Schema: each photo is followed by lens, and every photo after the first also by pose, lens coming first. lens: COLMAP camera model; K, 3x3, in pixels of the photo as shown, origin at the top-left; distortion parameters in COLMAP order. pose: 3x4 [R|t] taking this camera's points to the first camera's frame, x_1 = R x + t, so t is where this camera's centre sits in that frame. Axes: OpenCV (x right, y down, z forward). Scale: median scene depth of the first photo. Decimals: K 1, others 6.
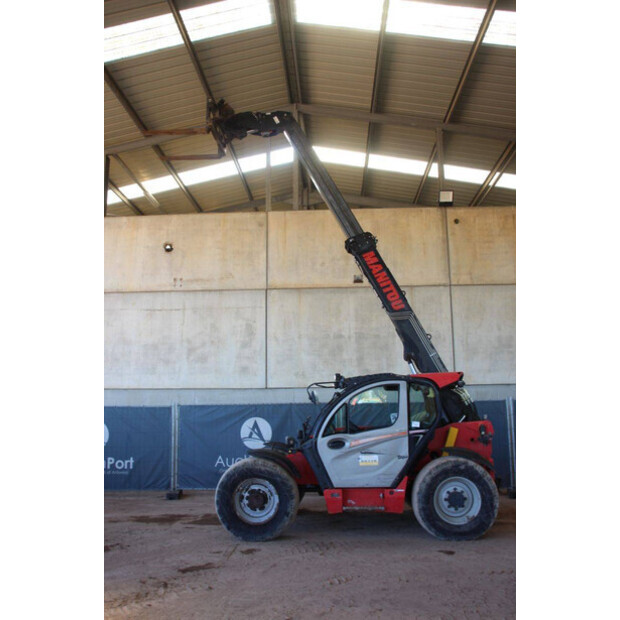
lens RADIAL K [[555.5, 0, 307.9], [0, 555.5, 310.9], [0, 0, 1]] dist [-0.141128, 0.135486]
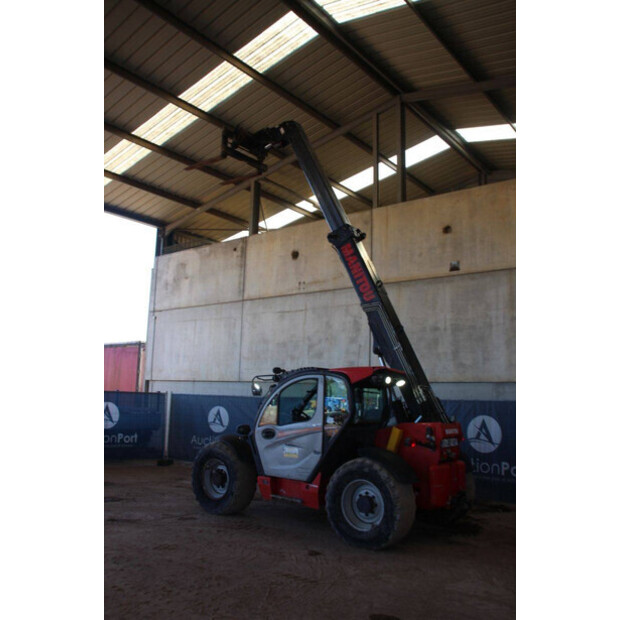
lens RADIAL K [[547.2, 0, 310.1], [0, 547.2, 314.3], [0, 0, 1]] dist [-0.126579, 0.039816]
pose [[0.814750, -0.053203, -0.577366, 0.730014], [0.060080, 0.998168, -0.007197, 0.025472], [0.576691, -0.028825, 0.816453, 0.204132]]
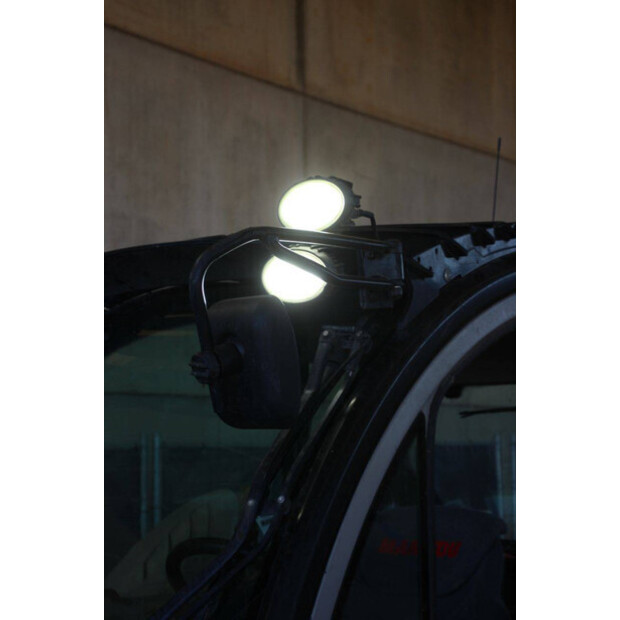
lens RADIAL K [[1458.5, 0, 311.2], [0, 1458.5, 310.9], [0, 0, 1]] dist [0.463360, 0.000000]
pose [[0.538851, 0.090332, 0.837544, -0.219464], [-0.138607, 0.990191, -0.017620, 0.152753], [-0.830920, -0.106595, 0.546086, 0.856326]]
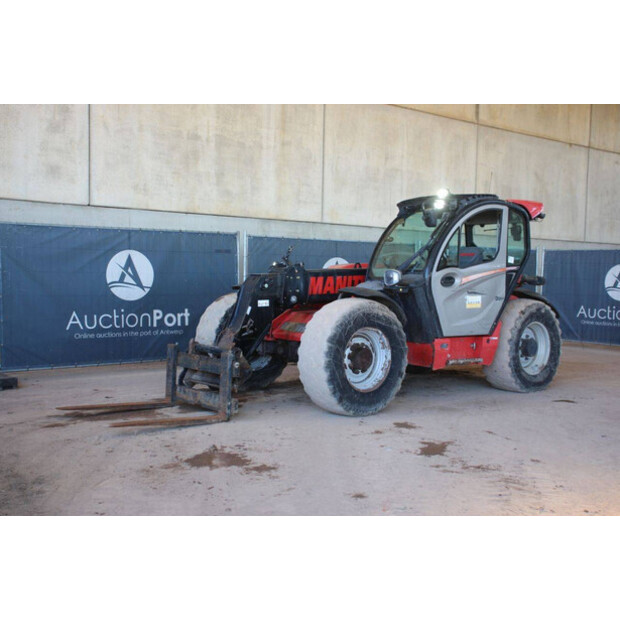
lens RADIAL K [[763.7, 0, 305.8], [0, 763.7, 311.2], [0, 0, 1]] dist [0.014760, 0.000000]
pose [[0.734940, -0.006883, 0.678098, -0.814789], [-0.145097, 0.975195, 0.167157, 0.134207], [-0.662428, -0.221240, 0.715711, 0.362184]]
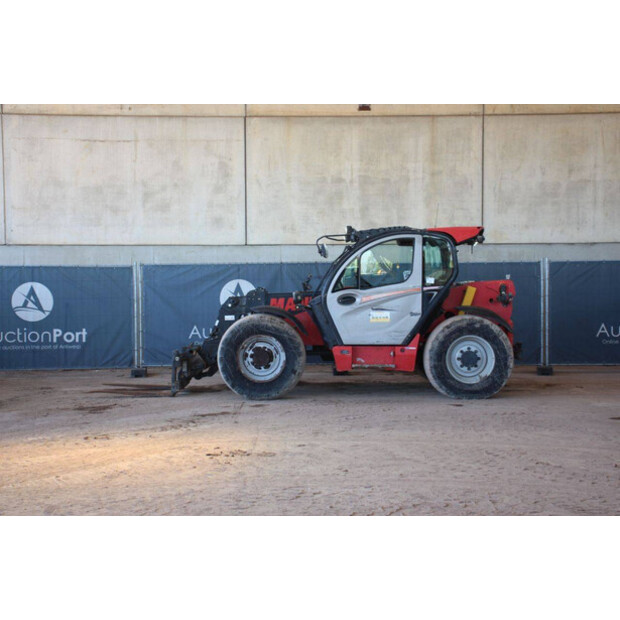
lens RADIAL K [[940.8, 0, 306.9], [0, 940.8, 312.8], [0, 0, 1]] dist [0.108274, 0.000000]
pose [[0.998351, 0.006950, 0.056977, -0.110116], [-0.018102, 0.980108, 0.197636, -0.058248], [-0.054470, -0.198341, 0.978618, -0.601342]]
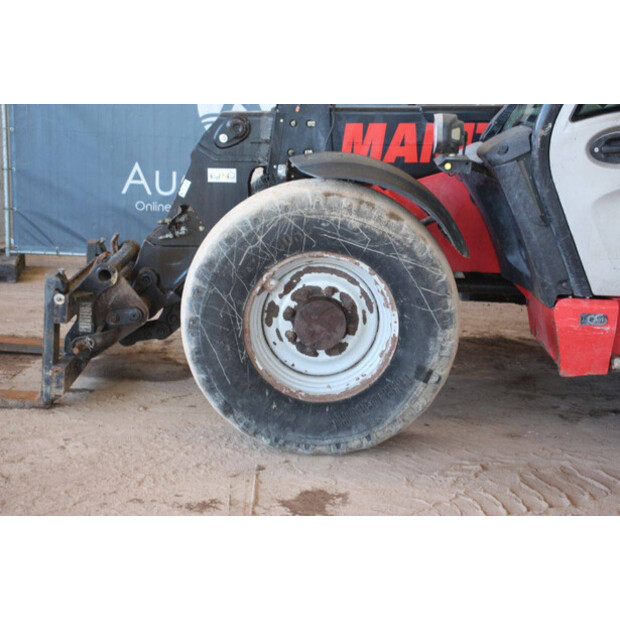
lens RADIAL K [[1141.1, 0, 305.4], [0, 1141.1, 315.9], [0, 0, 1]] dist [0.229606, 0.000000]
pose [[0.997281, 0.040291, 0.061700, -0.142524], [-0.060708, 0.923822, 0.377979, 0.105583], [-0.041771, -0.380697, 0.923756, 0.422404]]
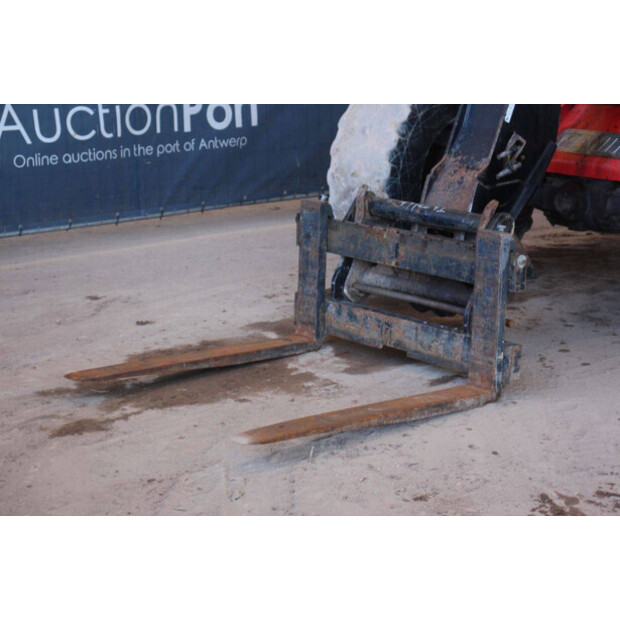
lens RADIAL K [[1458.5, 0, 310.0], [0, 1458.5, 306.7], [0, 0, 1]] dist [0.463360, 0.000000]
pose [[0.716173, -0.146139, 0.682451, -0.808191], [-0.133894, 0.930900, 0.339851, 0.157552], [-0.684959, -0.334768, 0.647118, 0.671174]]
